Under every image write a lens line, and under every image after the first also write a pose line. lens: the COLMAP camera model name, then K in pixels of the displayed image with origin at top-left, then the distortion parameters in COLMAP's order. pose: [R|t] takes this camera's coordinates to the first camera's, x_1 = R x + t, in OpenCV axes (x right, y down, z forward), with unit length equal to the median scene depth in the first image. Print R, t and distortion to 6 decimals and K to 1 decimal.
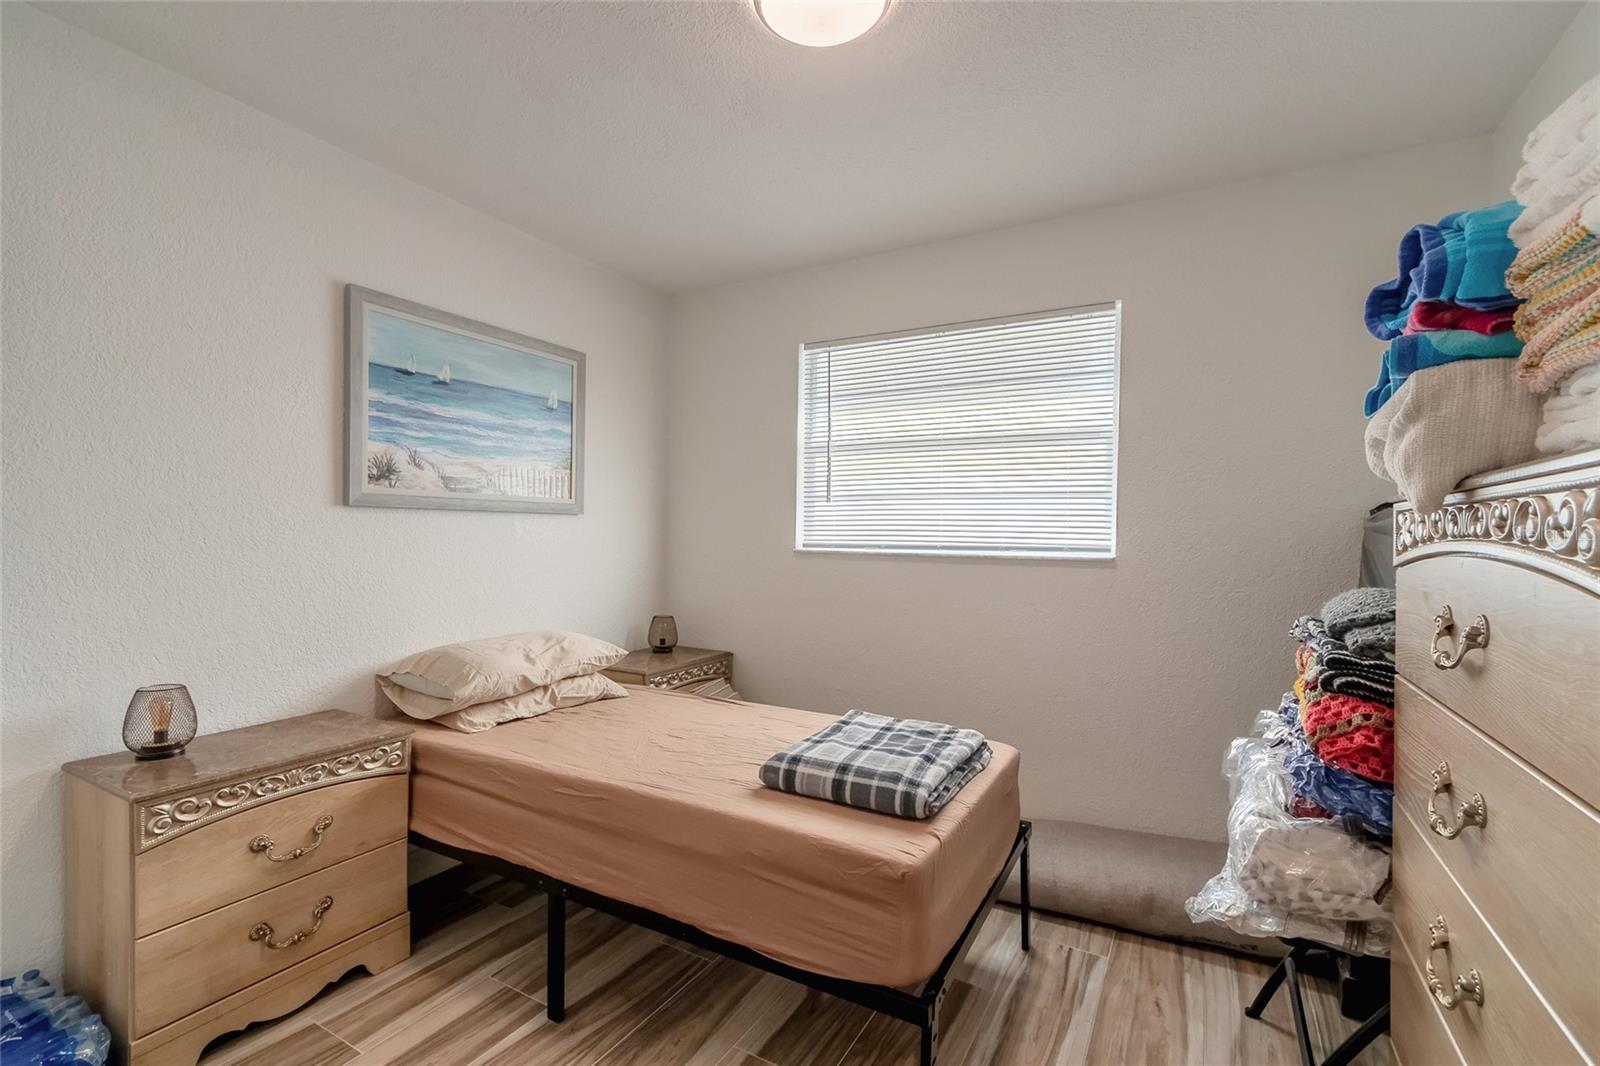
lens RADIAL K [[723.0, 0, 781.1], [0, 723.0, 537.7], [0, 0, 1]] dist [0.002532, 0.000222]
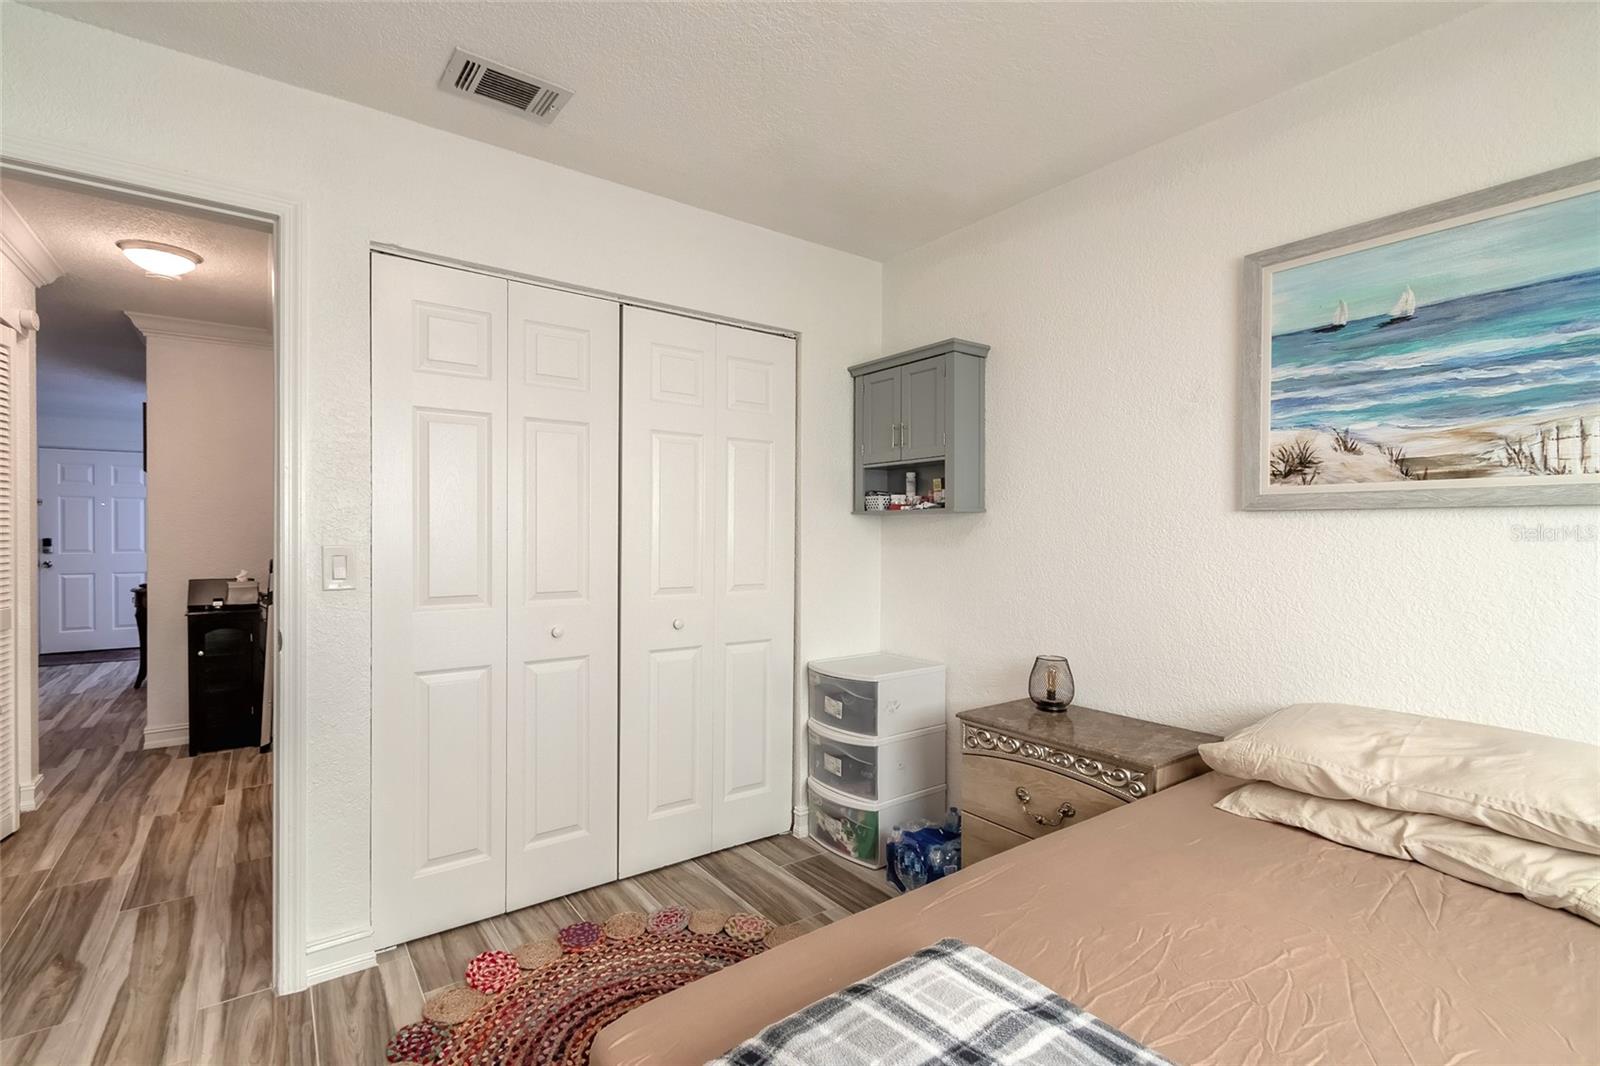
lens RADIAL K [[726.0, 0, 776.9], [0, 726.0, 538.5], [0, 0, 1]] dist [0.004901, 0.000027]
pose [[-0.412317, -0.003975, -0.911032, 0.408049], [-0.015504, 0.999876, 0.002654, -0.004551], [0.910909, 0.015219, -0.412328, 0.802569]]
